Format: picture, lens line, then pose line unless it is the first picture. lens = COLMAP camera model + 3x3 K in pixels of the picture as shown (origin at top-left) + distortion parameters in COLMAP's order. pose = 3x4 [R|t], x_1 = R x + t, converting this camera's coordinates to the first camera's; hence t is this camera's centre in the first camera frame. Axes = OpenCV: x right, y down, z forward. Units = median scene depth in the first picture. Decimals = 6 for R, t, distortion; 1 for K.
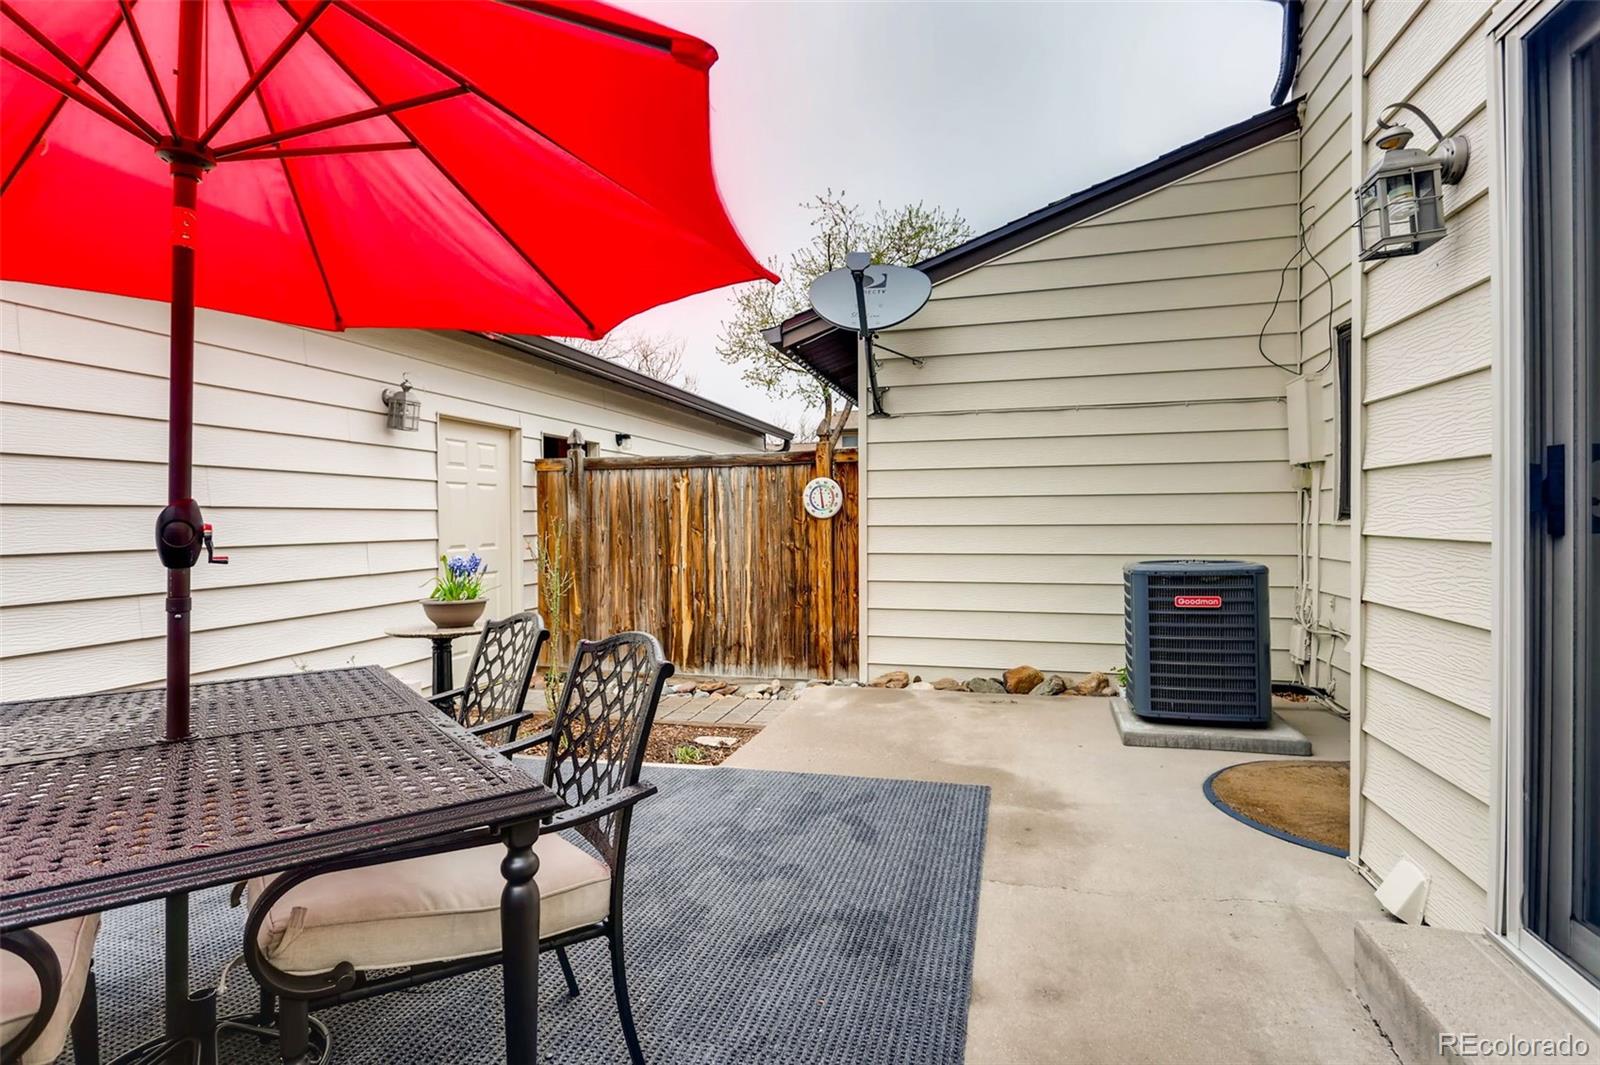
lens RADIAL K [[776.6, 0, 800.0], [0, 776.6, 532.5], [0, 0, 1]] dist [0.000079, 0.000001]
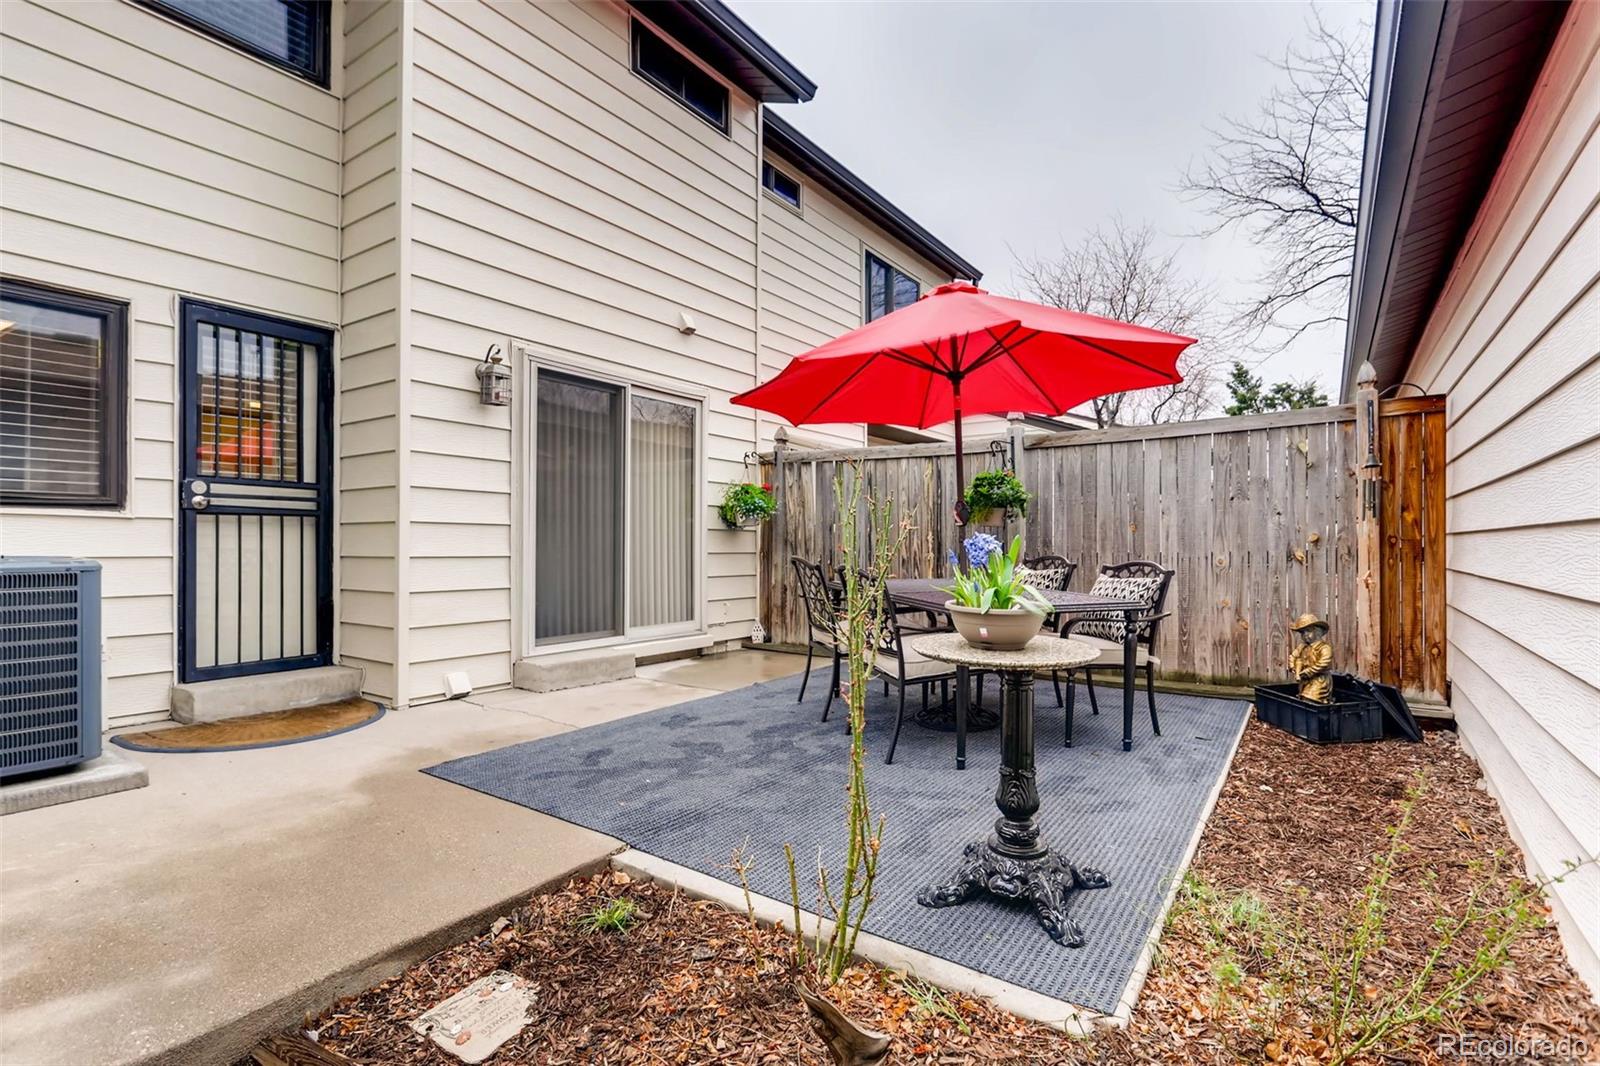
lens RADIAL K [[776.6, 0, 800.0], [0, 776.6, 533.0], [0, 0, 1]] dist [0.000079, 0.000001]
pose [[-0.947683, 0.010445, 0.319042, -0.539327], [0.010329, 0.999945, -0.002056, 0.031038], [-0.319046, 0.001347, -0.947738, 1.793007]]
